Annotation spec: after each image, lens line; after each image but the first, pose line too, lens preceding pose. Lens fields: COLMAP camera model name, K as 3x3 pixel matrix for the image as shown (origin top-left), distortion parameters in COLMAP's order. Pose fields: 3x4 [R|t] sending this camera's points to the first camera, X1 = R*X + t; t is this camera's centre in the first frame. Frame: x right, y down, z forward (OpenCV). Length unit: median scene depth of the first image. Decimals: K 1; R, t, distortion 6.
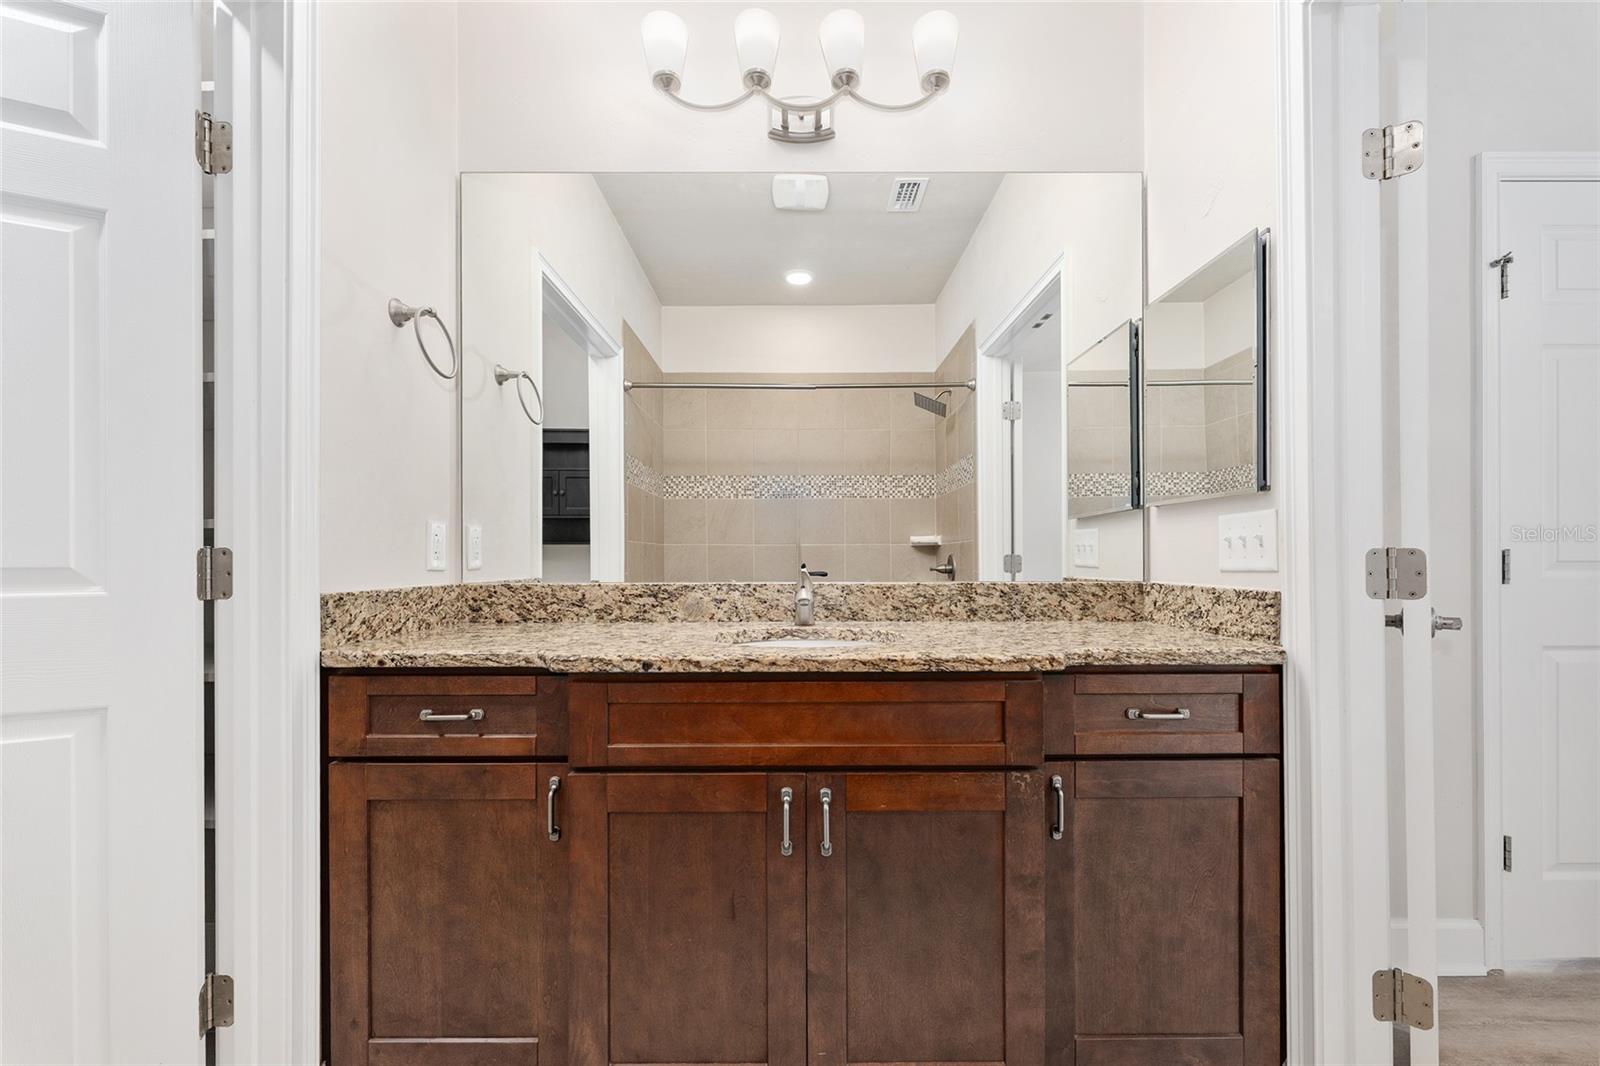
lens RADIAL K [[647.3, 0, 798.0], [0, 647.3, 549.3], [0, 0, 1]] dist [0.001615, -0.000341]
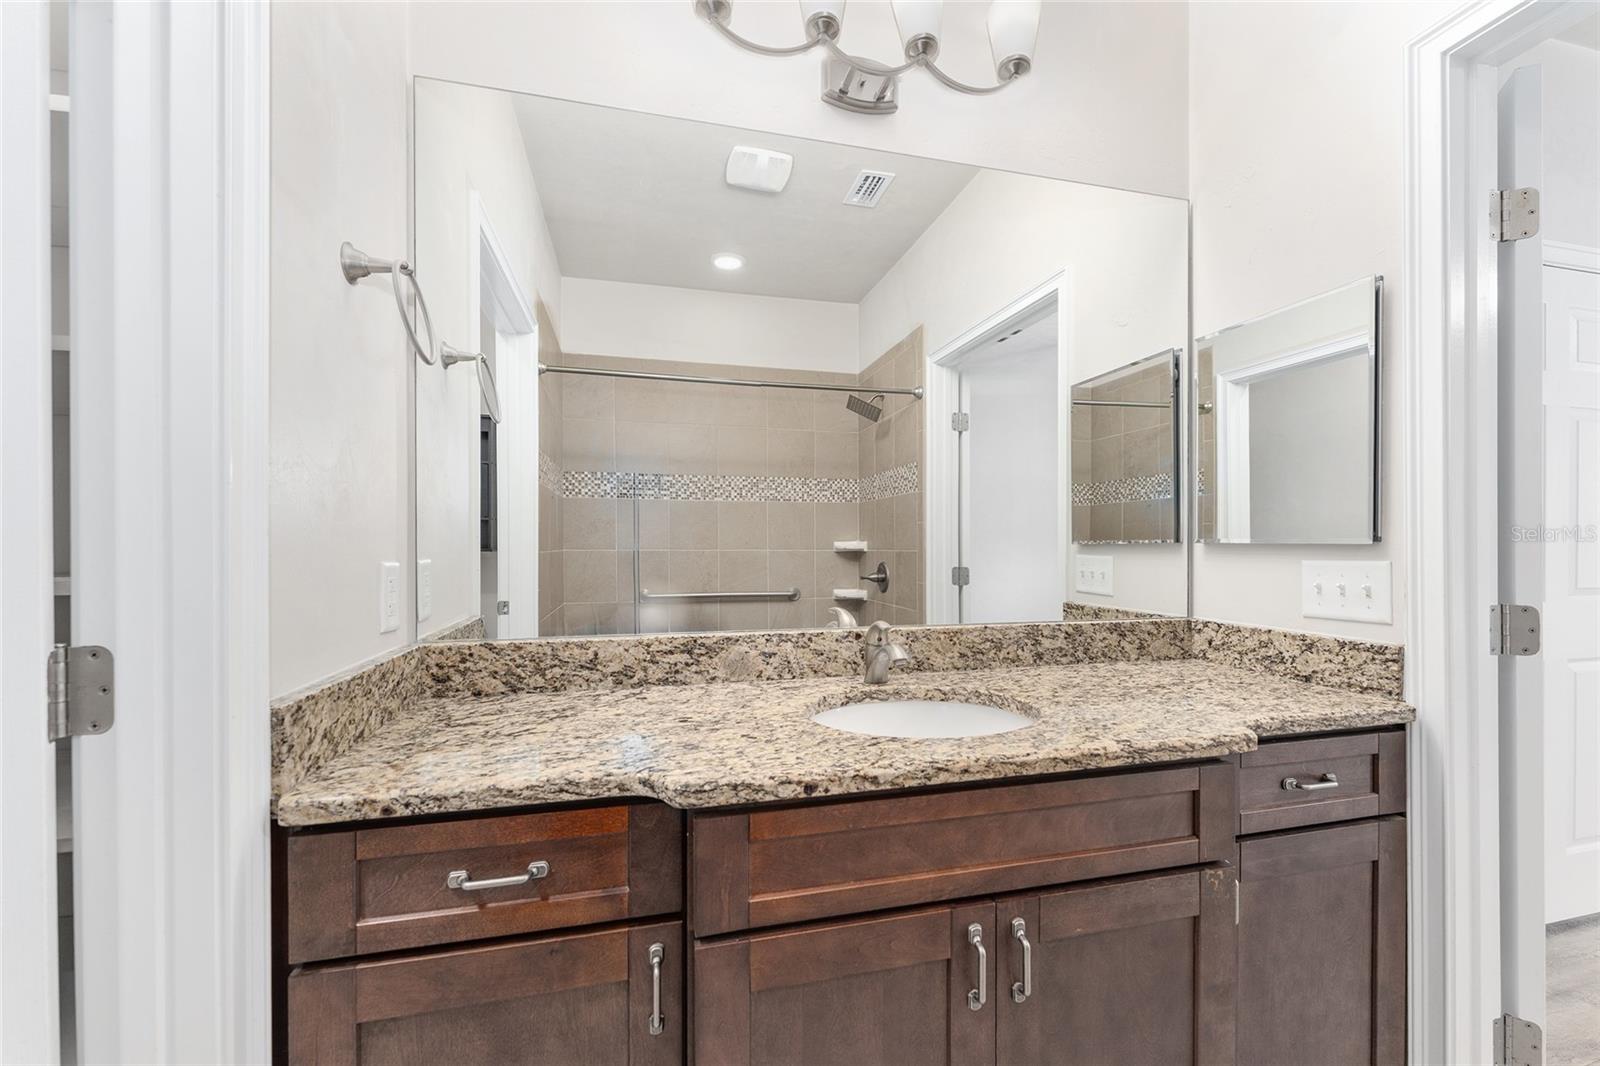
lens RADIAL K [[644.1, 0, 799.2], [0, 644.1, 541.2], [0, 0, 1]] dist [-0.000030, 0.000175]
pose [[0.969858, 0.003879, 0.243640, -0.310881], [-0.005815, 0.999957, 0.007229, -0.077715], [-0.243602, -0.008428, 0.969839, 0.216038]]
